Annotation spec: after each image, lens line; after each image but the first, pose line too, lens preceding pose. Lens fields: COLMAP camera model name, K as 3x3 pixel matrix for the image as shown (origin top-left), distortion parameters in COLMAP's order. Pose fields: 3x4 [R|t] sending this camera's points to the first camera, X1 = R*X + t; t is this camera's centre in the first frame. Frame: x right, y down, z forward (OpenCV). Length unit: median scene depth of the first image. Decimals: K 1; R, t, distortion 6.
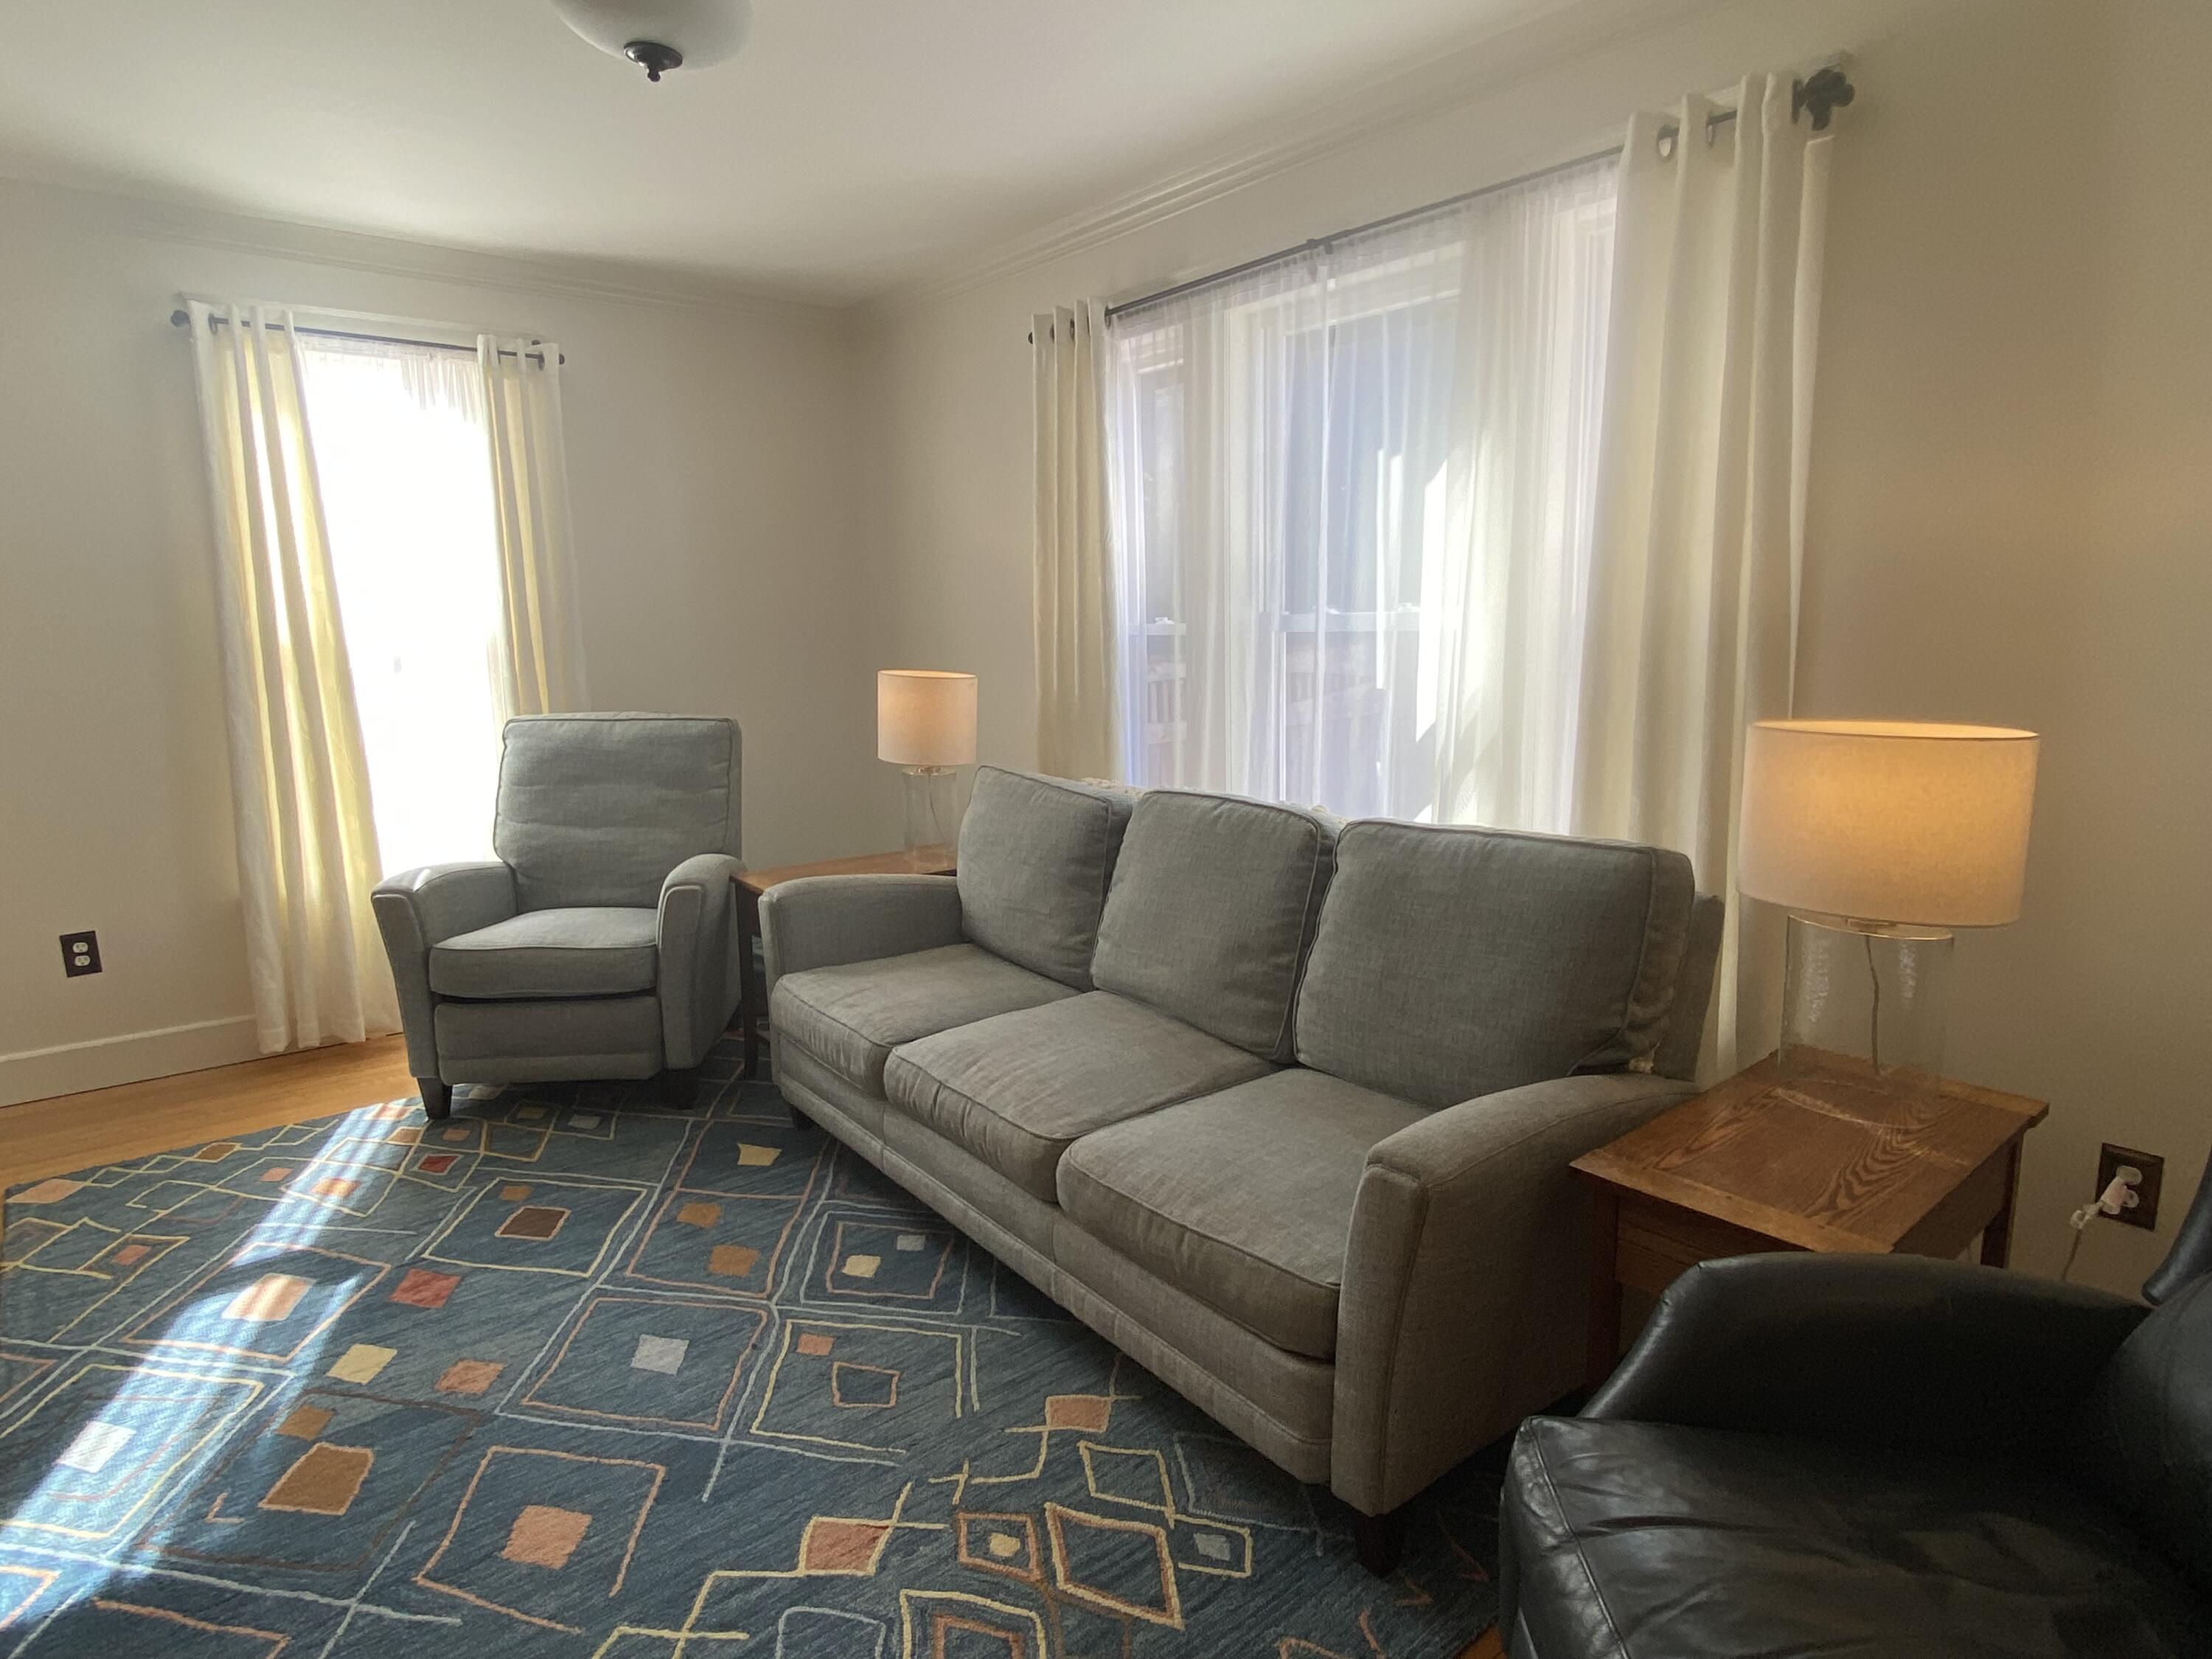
lens RADIAL K [[1235.7, 0, 1120.7], [0, 1235.7, 828.7], [0, 0, 1]] dist [0.004300, -0.016680]
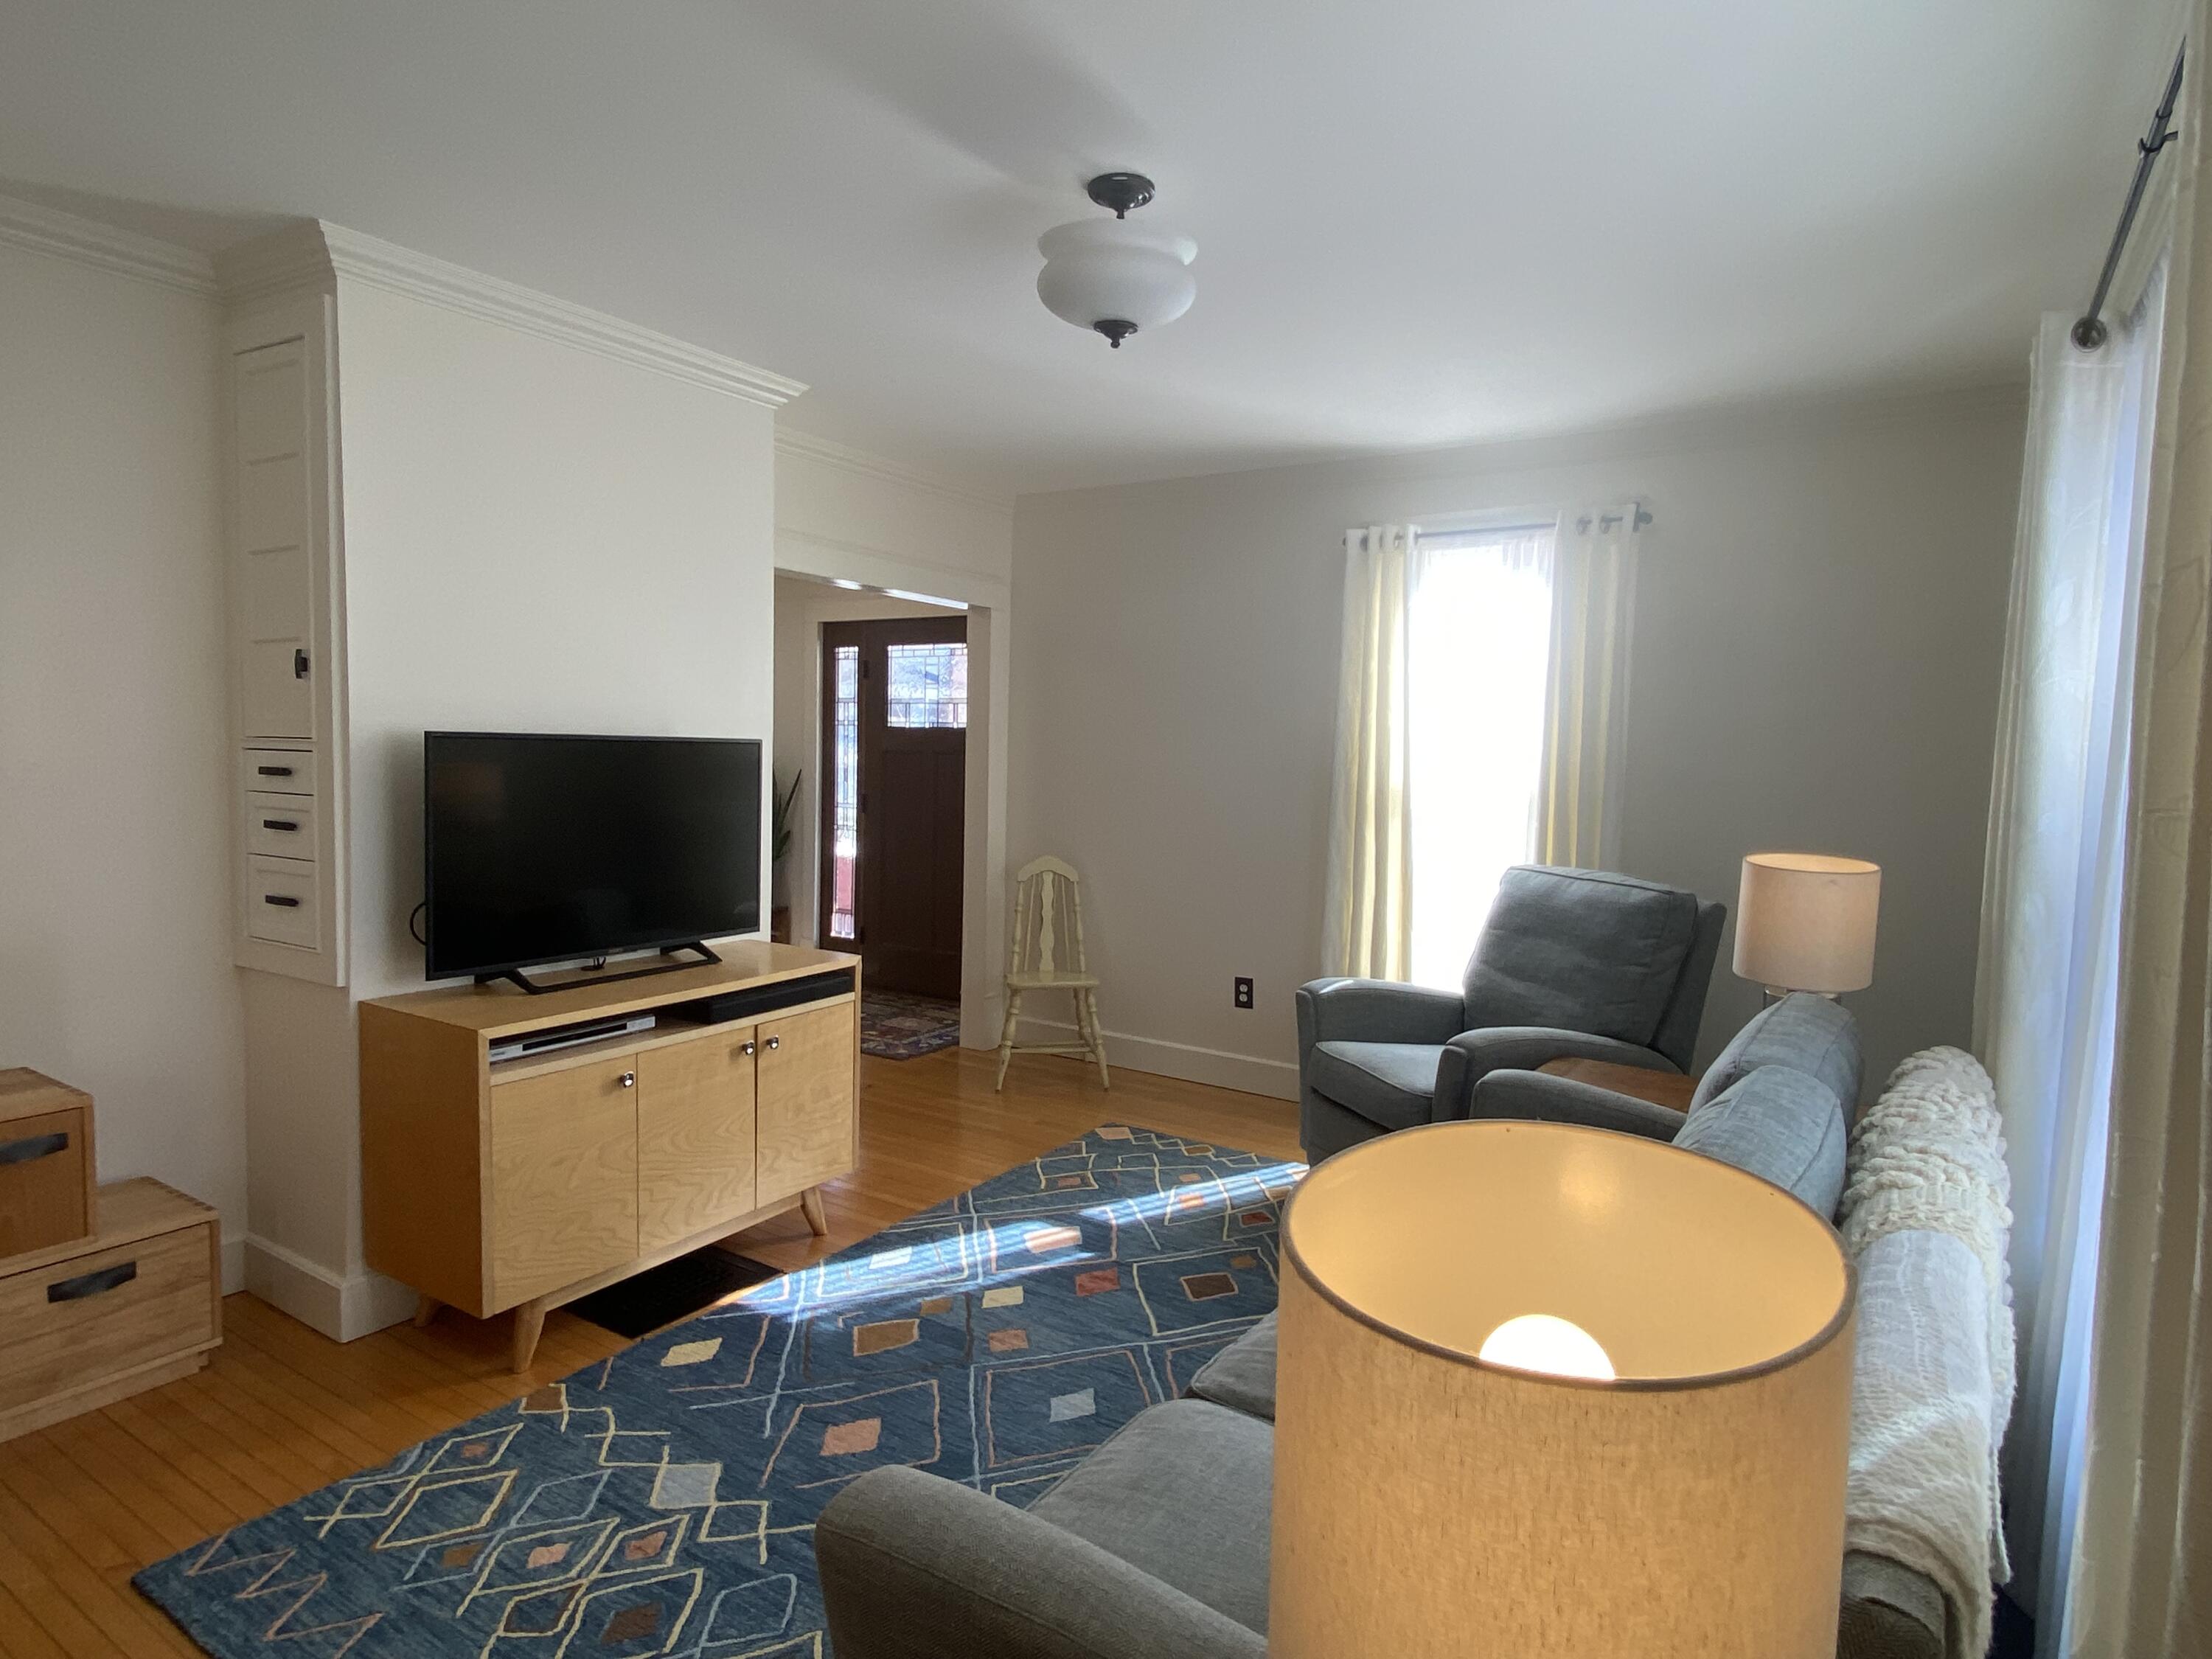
lens RADIAL K [[1235.7, 0, 1114.7], [0, 1235.7, 832.8], [0, 0, 1]] dist [0.004300, -0.016680]
pose [[0.304088, 0.084356, -0.948902, 0.603483], [-0.185637, 0.982224, 0.027828, -0.123322], [0.934382, 0.167689, 0.314343, 0.508672]]
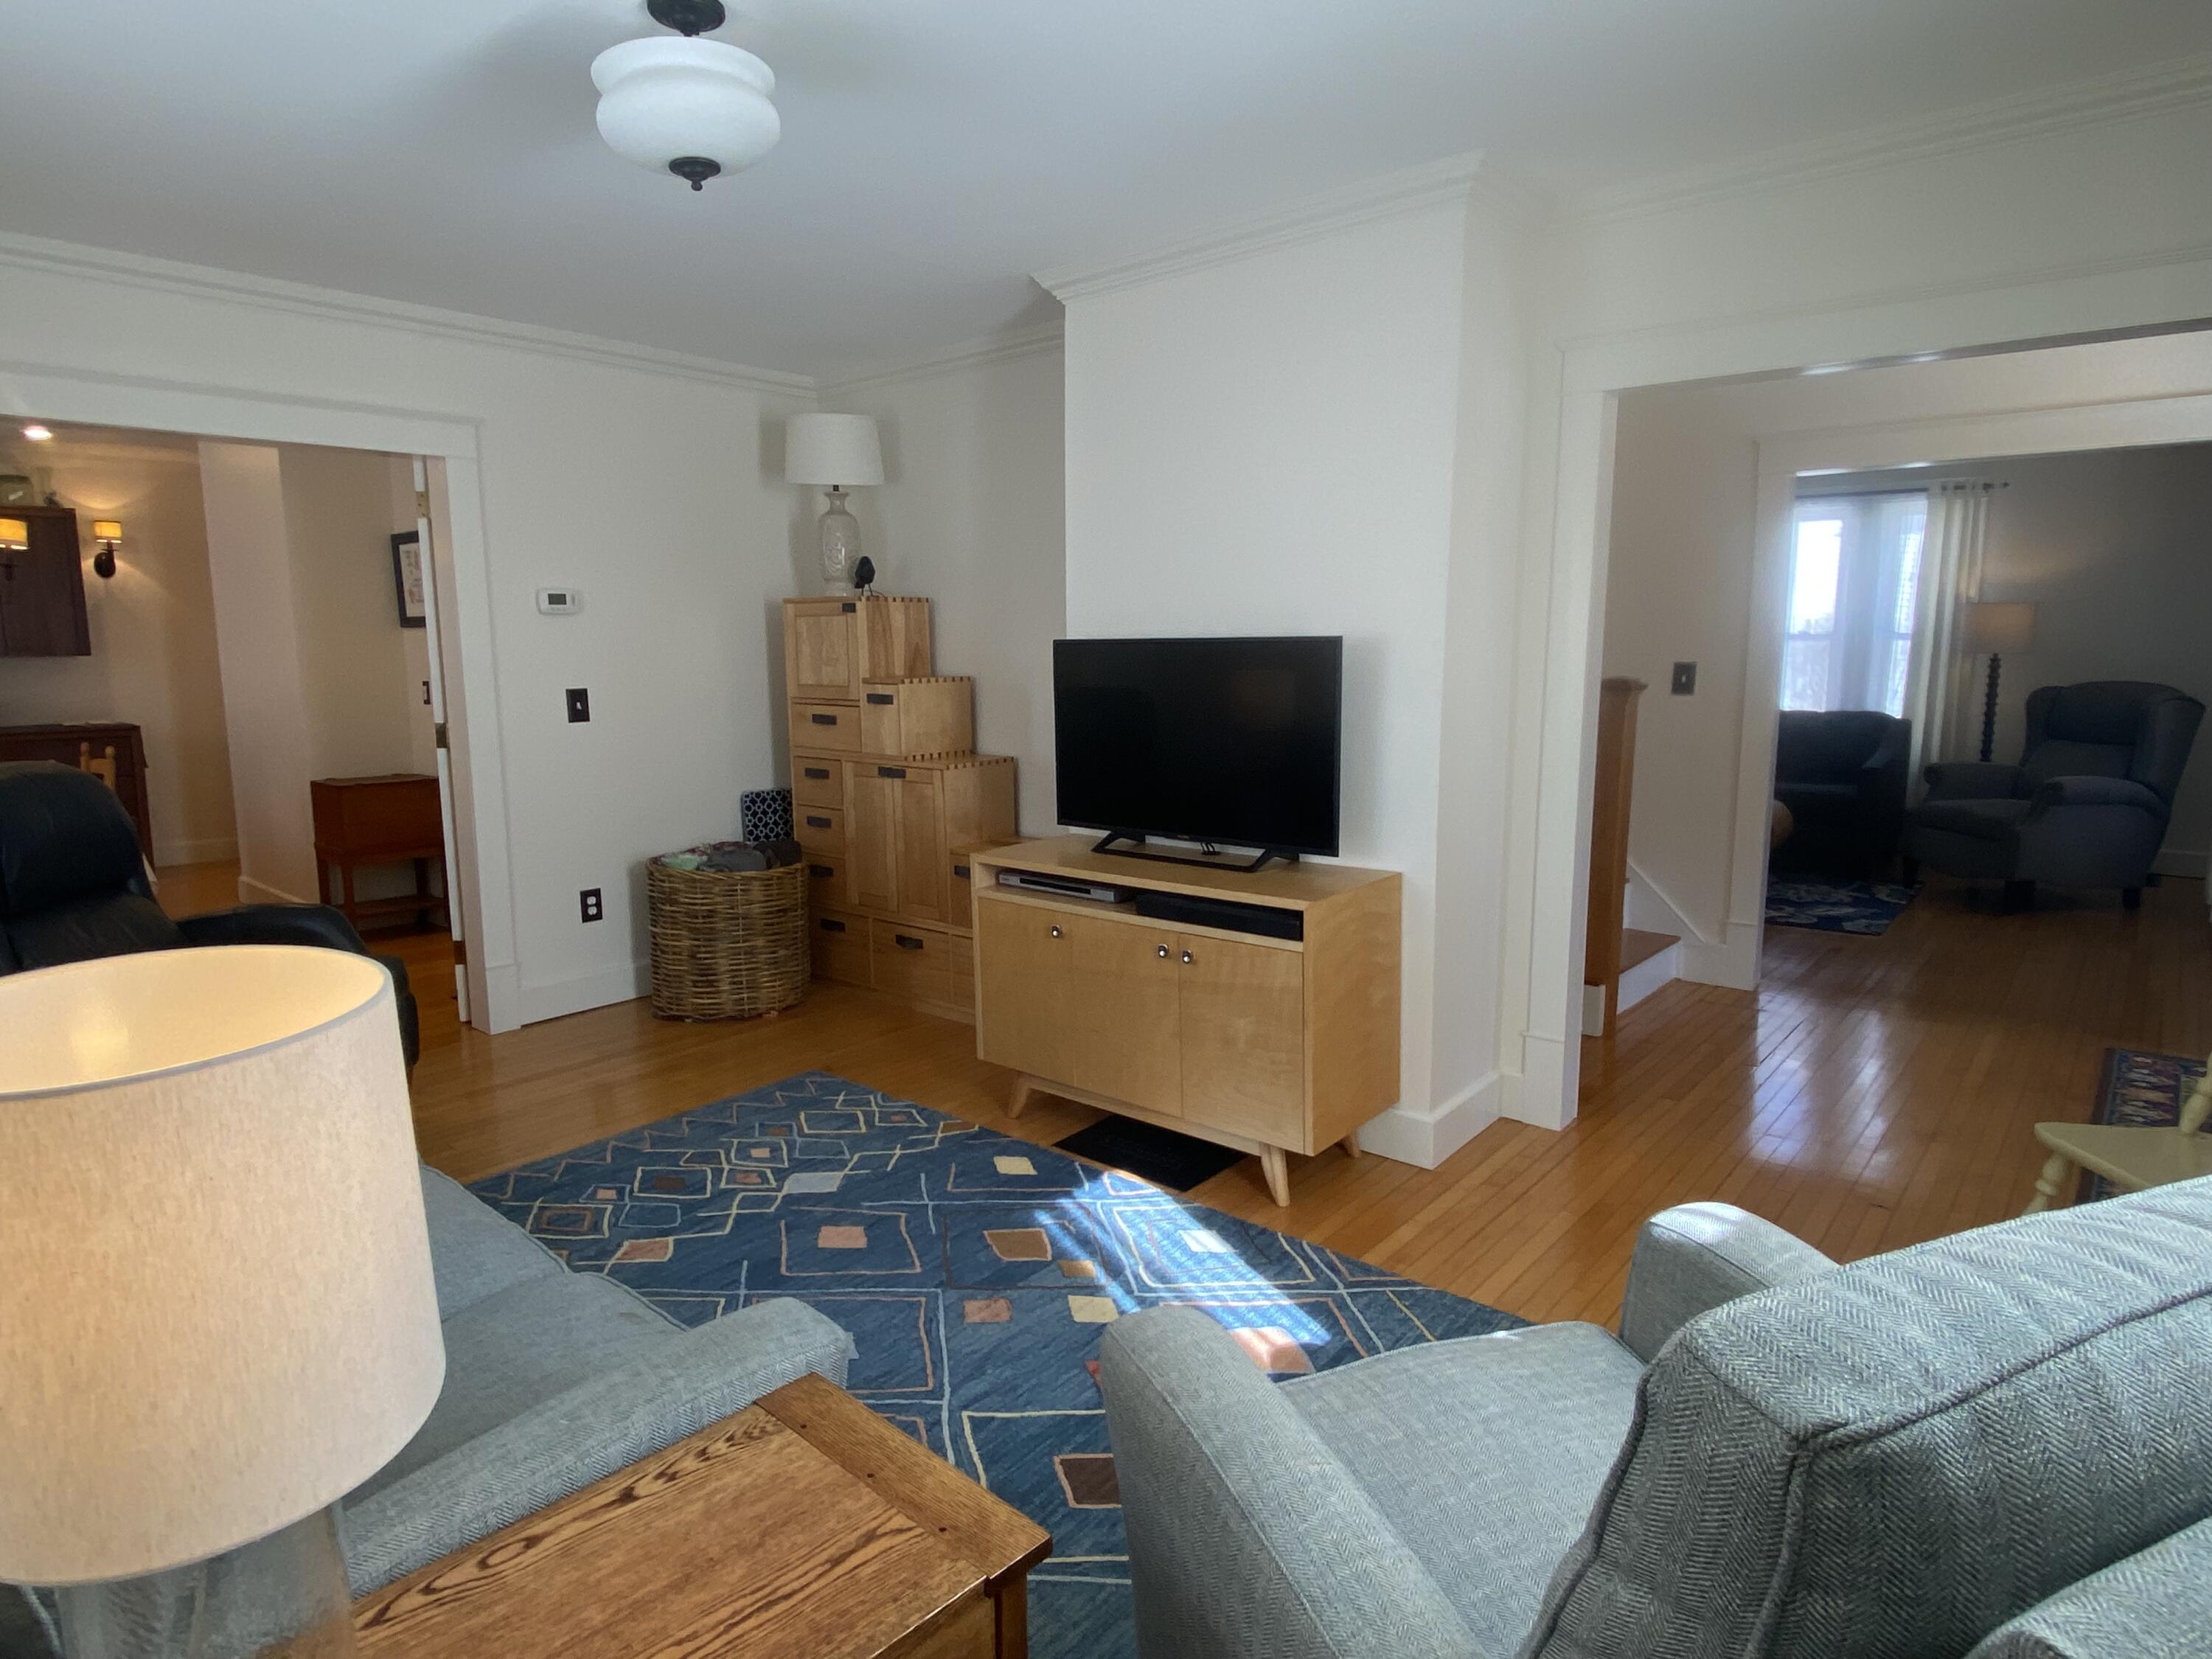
lens RADIAL K [[1235.7, 0, 1107.1], [0, 1235.7, 823.2], [0, 0, 1]] dist [0.004300, -0.016680]
pose [[-0.983737, 0.041597, -0.174730, -0.383215], [-0.016337, 0.948057, 0.317681, -0.316962], [0.178868, 0.315370, -0.931959, 1.667557]]
